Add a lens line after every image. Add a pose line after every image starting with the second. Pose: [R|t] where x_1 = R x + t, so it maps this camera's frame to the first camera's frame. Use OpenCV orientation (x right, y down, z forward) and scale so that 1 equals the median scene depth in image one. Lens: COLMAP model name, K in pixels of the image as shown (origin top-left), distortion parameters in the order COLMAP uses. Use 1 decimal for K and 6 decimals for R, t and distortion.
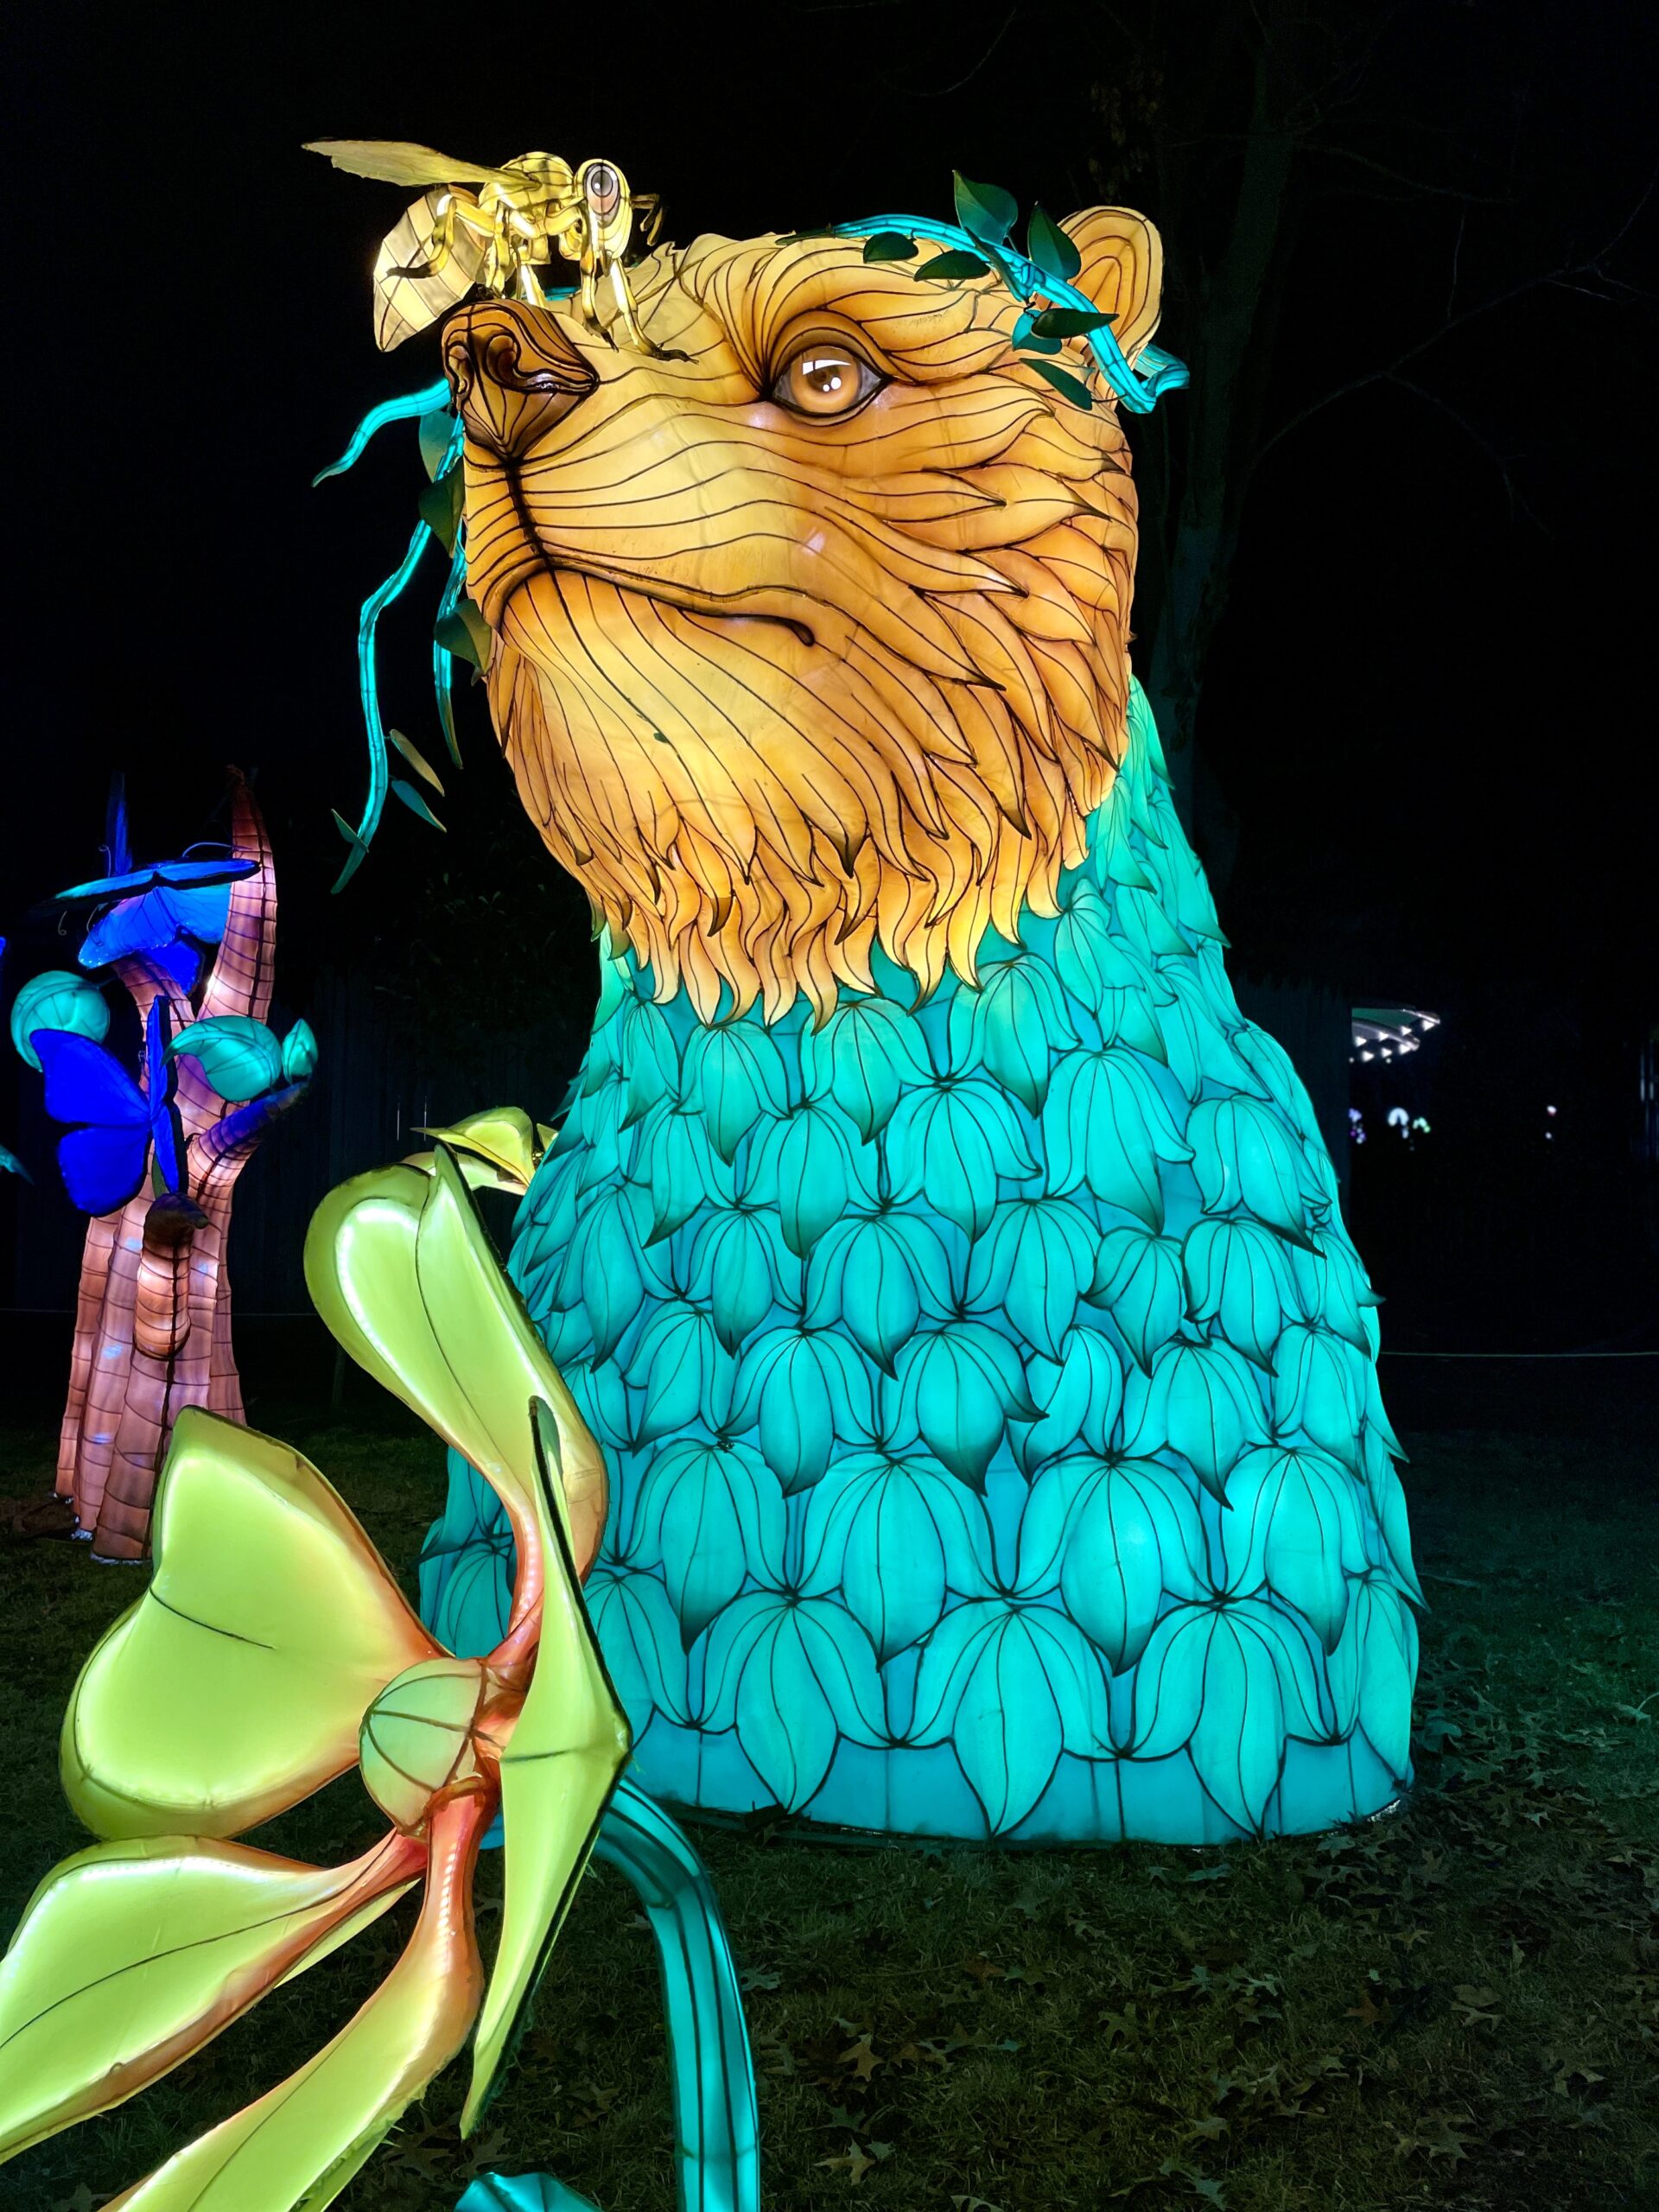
lens RADIAL K [[1633.9, 0, 829.5], [0, 1633.9, 1106.0], [0, 0, 1]] dist [0.004831, -0.000838]
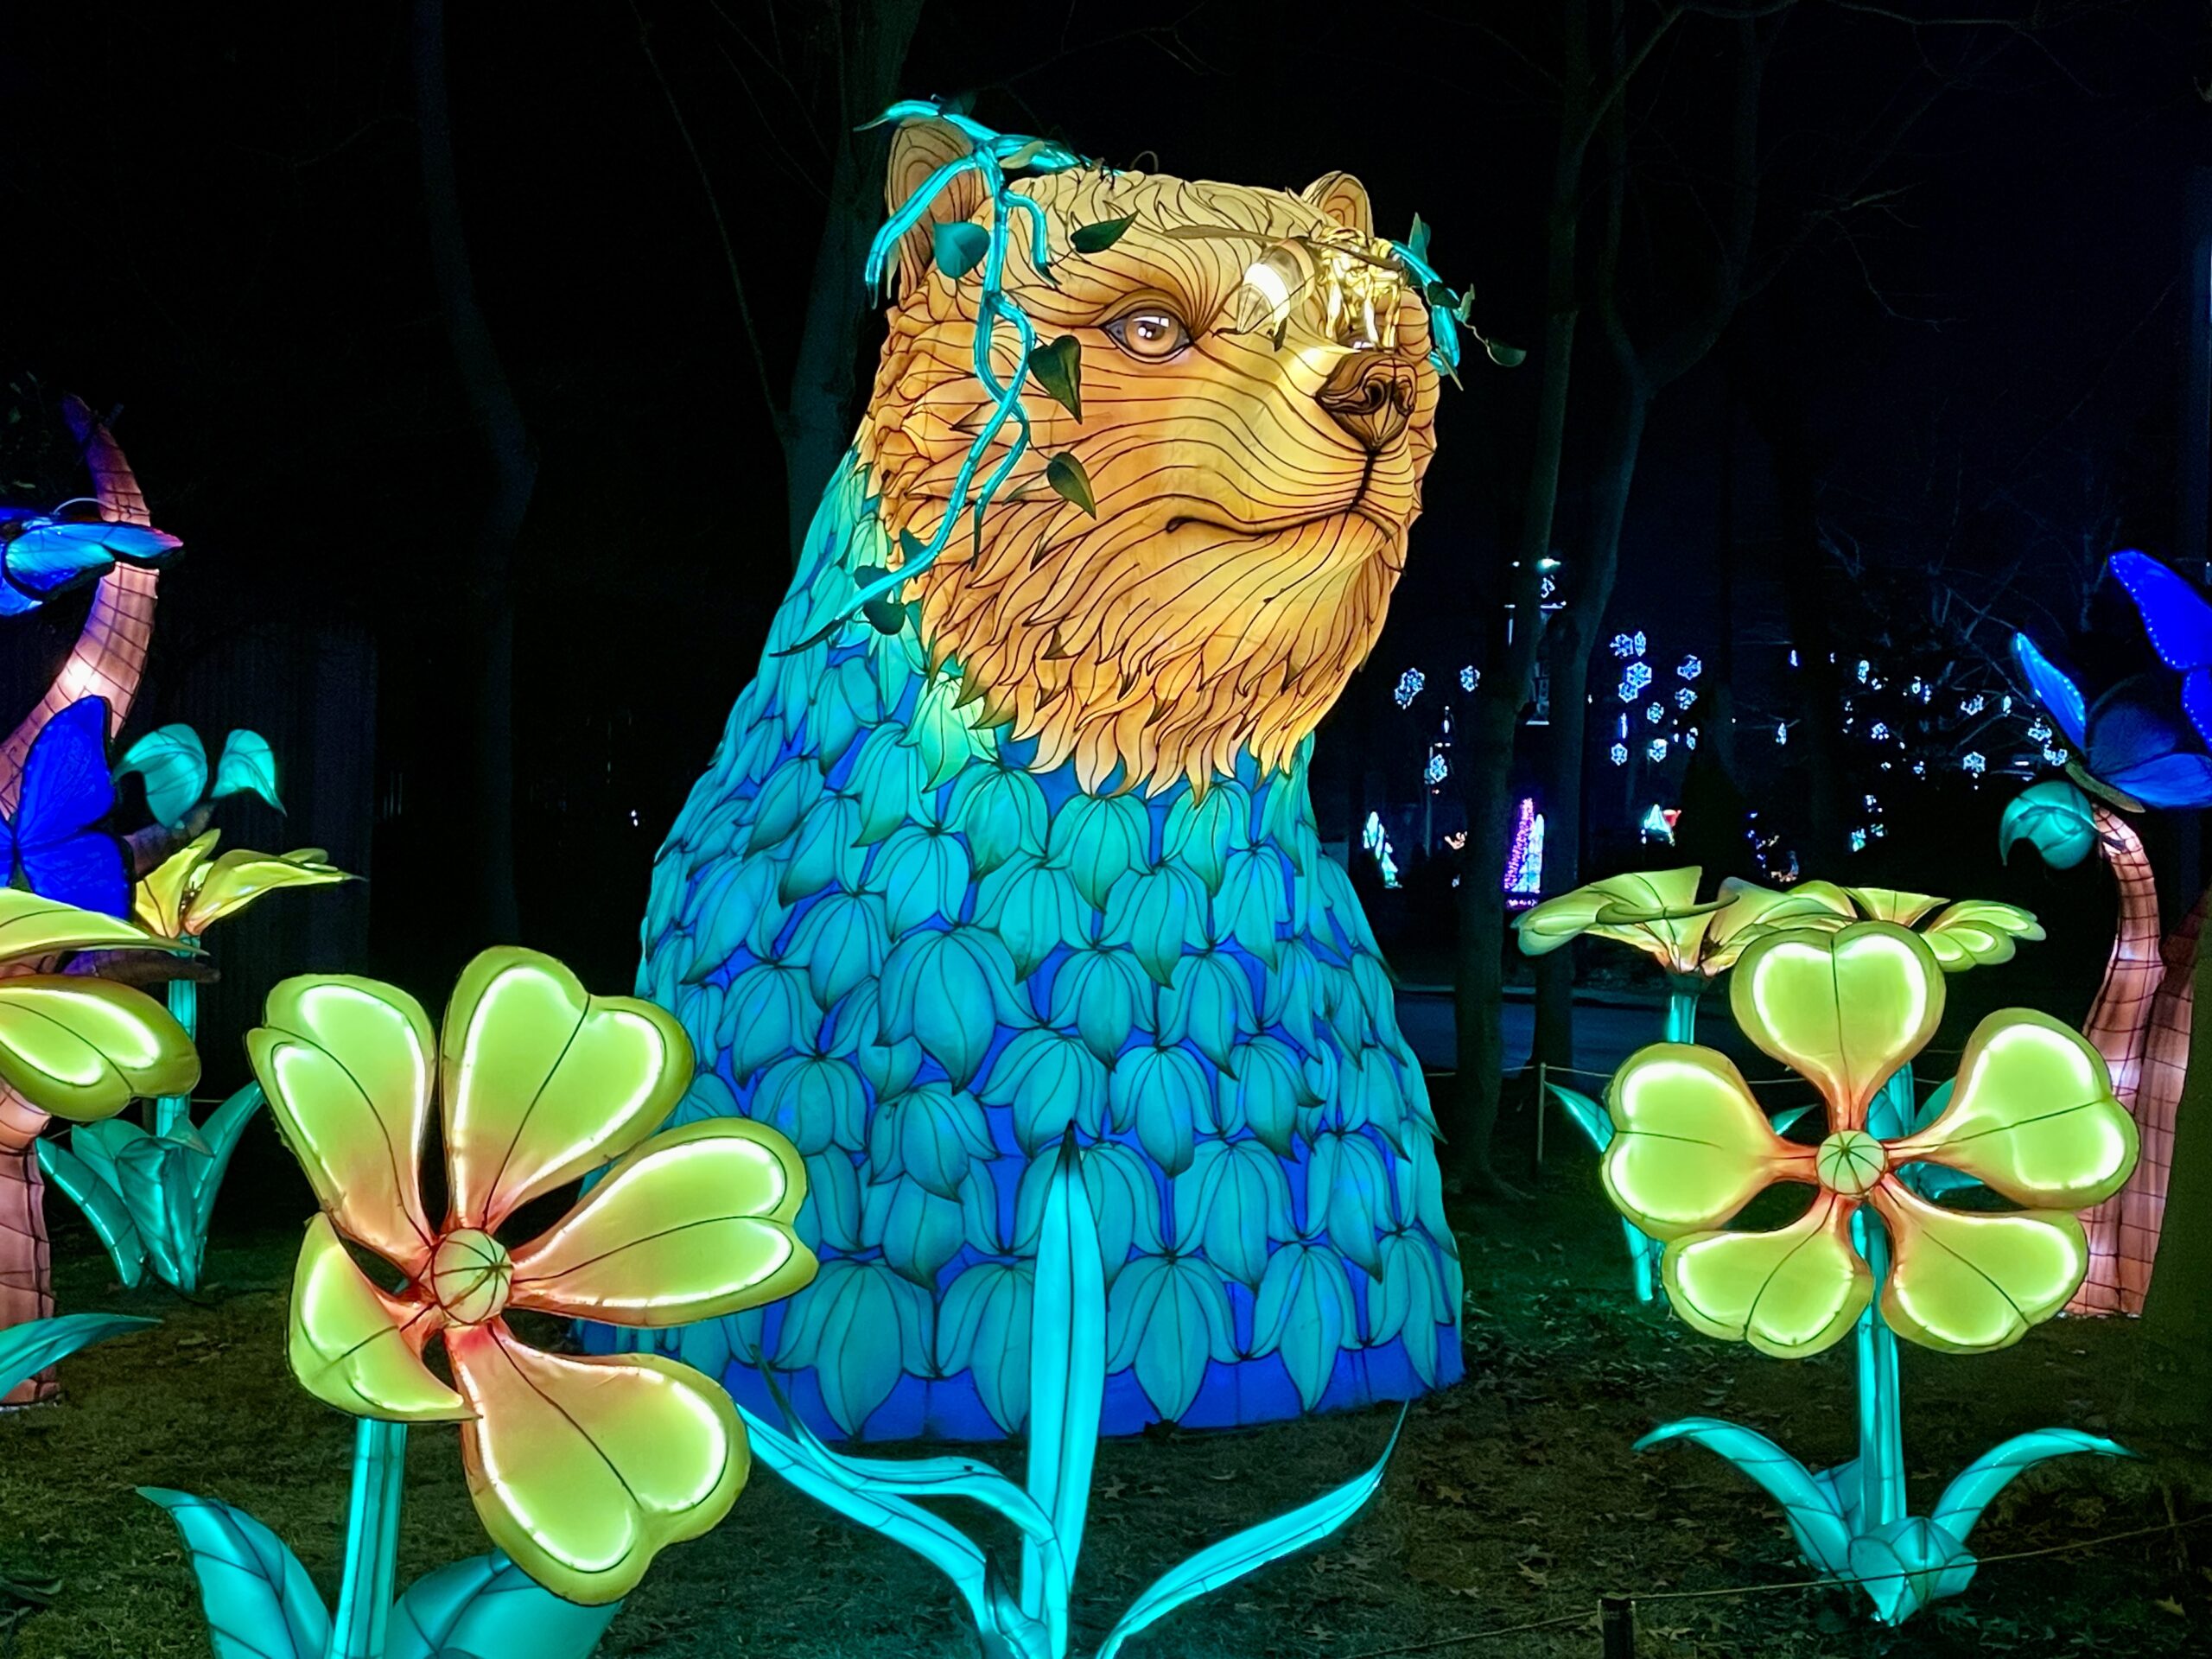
lens RADIAL K [[2835.8, 0, 1106.0], [0, 2835.8, 829.5], [0, 0, 1]] dist [0.068792, -0.013069]
pose [[0.717502, 0.015685, 0.696379, -1.540136], [-0.029191, 0.999545, 0.007563, -0.041554], [-0.695944, -0.025754, 0.717634, -0.504699]]
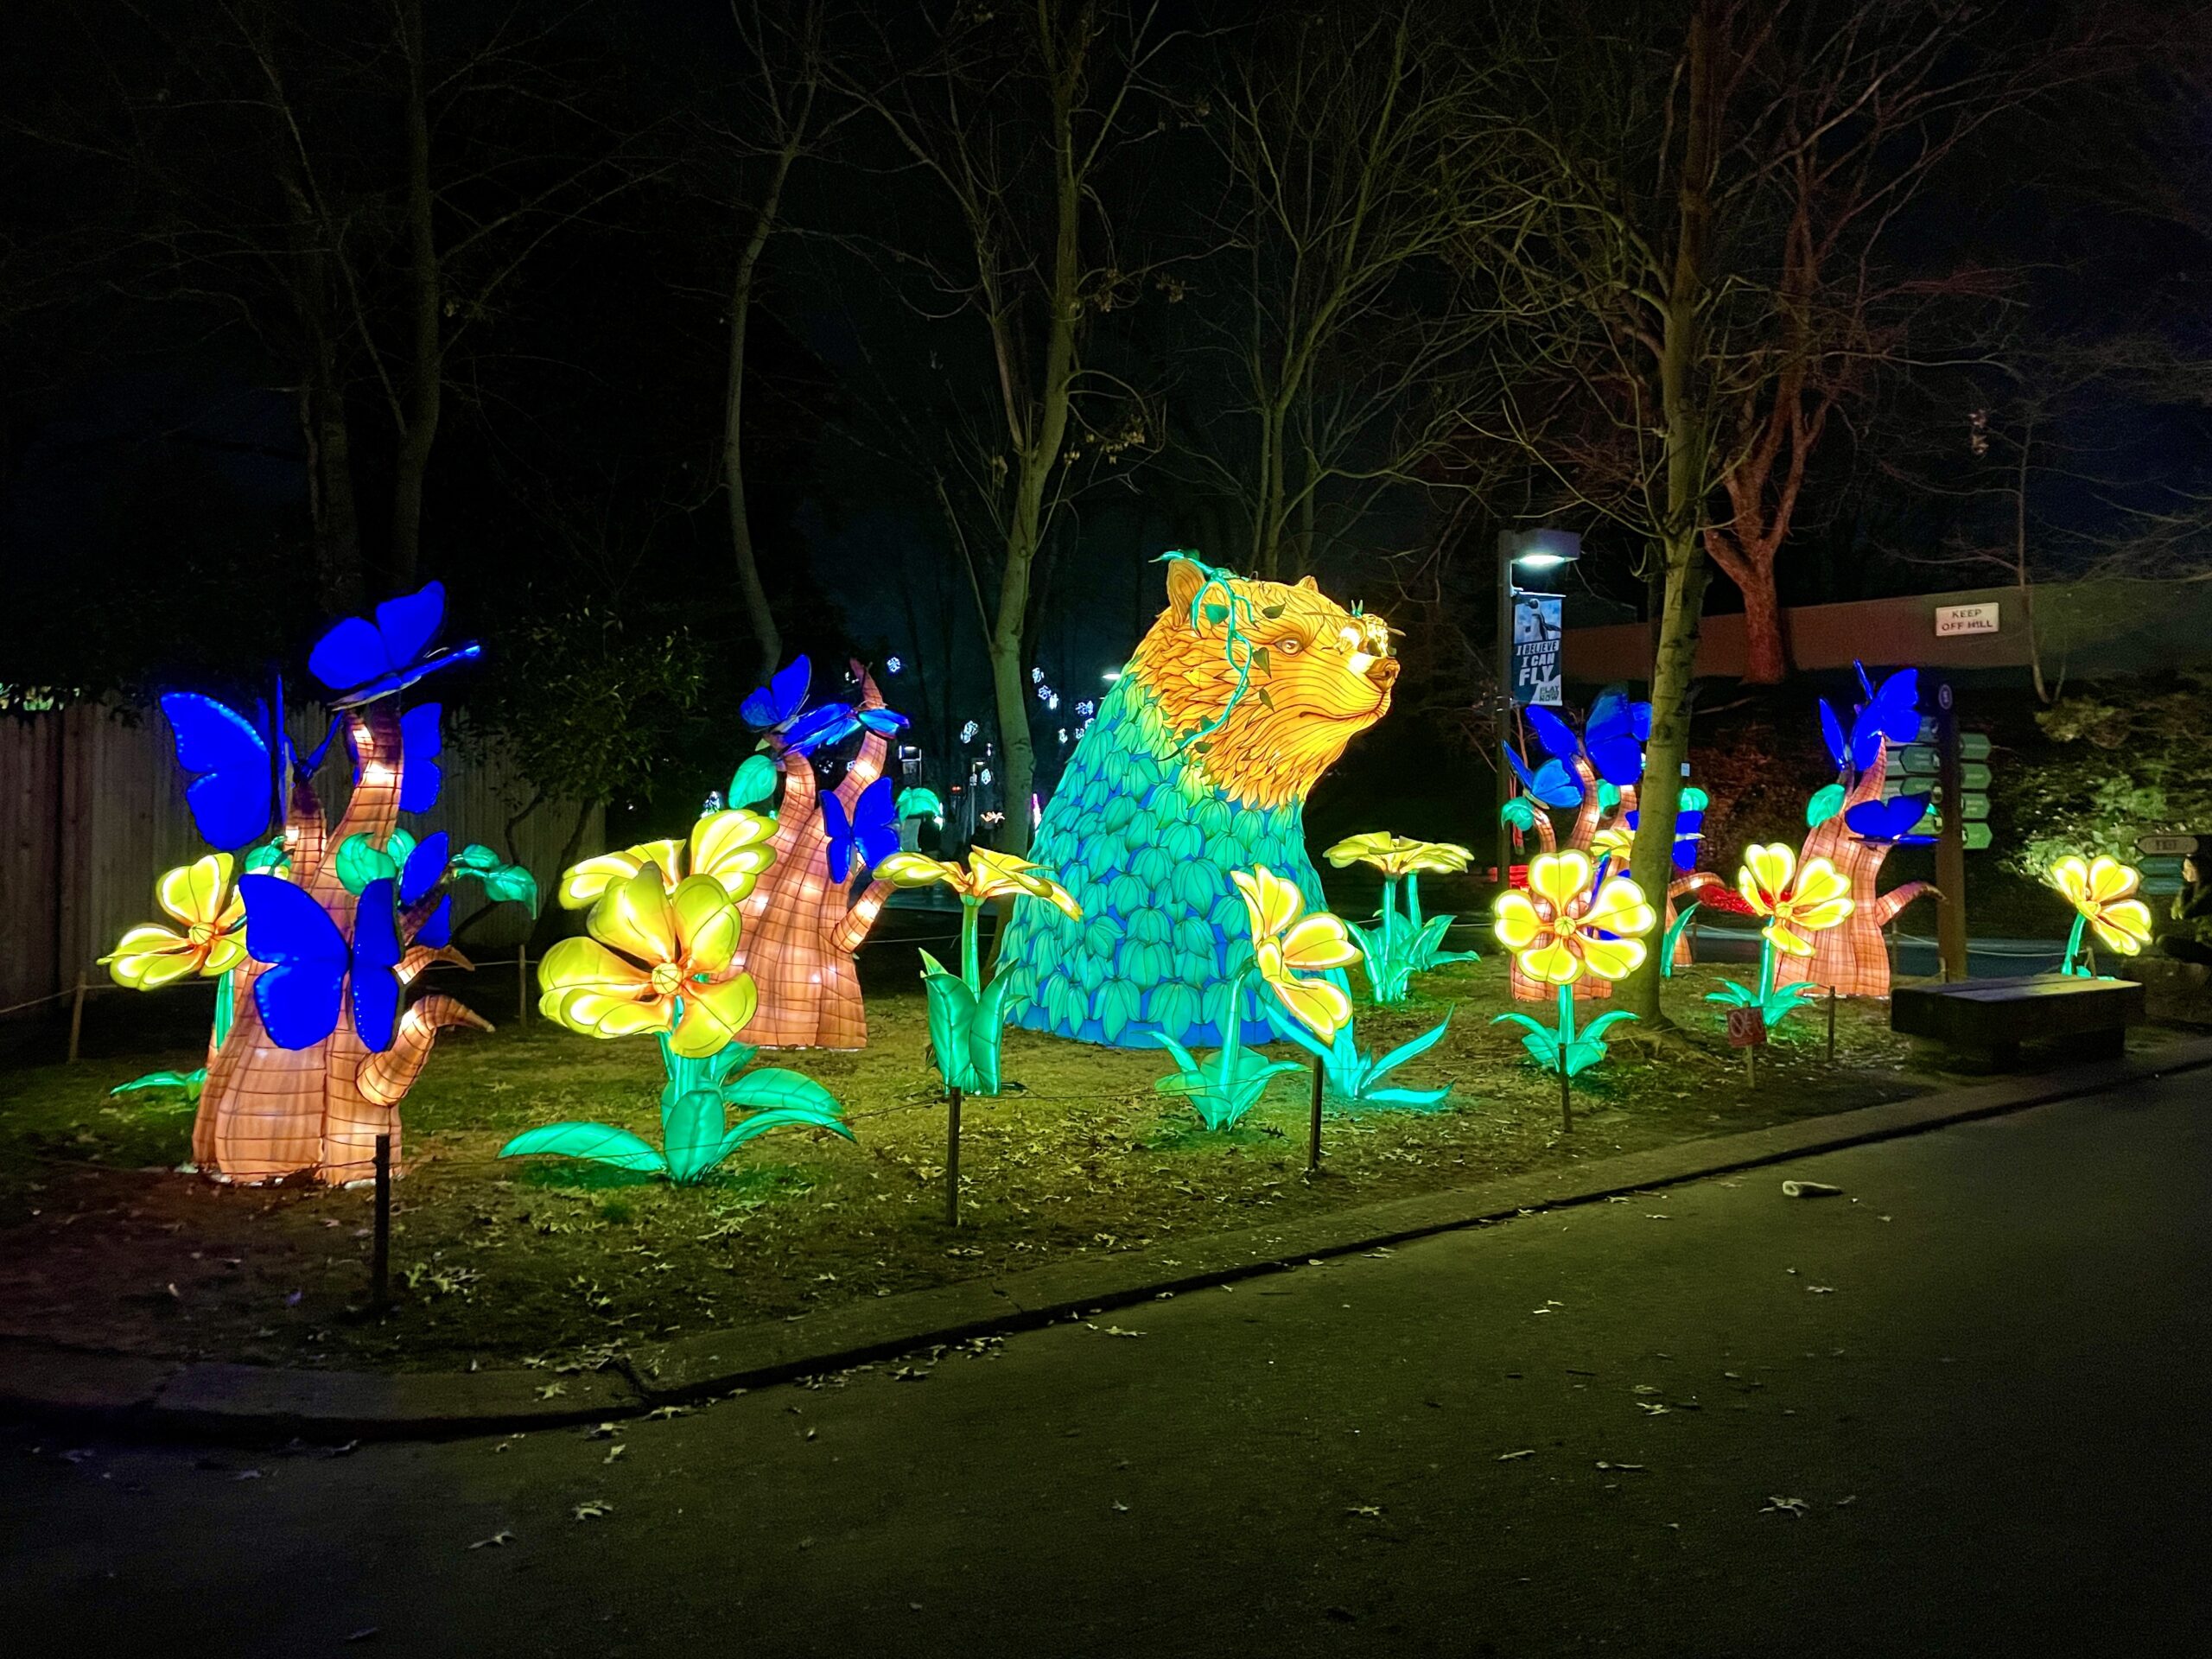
lens RADIAL K [[1633.9, 0, 1106.8], [0, 1633.9, 811.2], [0, 0, 1]] dist [0.004831, -0.000838]
pose [[0.556447, 0.008170, 0.830843, -2.983681], [-0.018685, 0.999822, 0.002682, -0.051330], [-0.830673, -0.017017, 0.556501, -0.585207]]
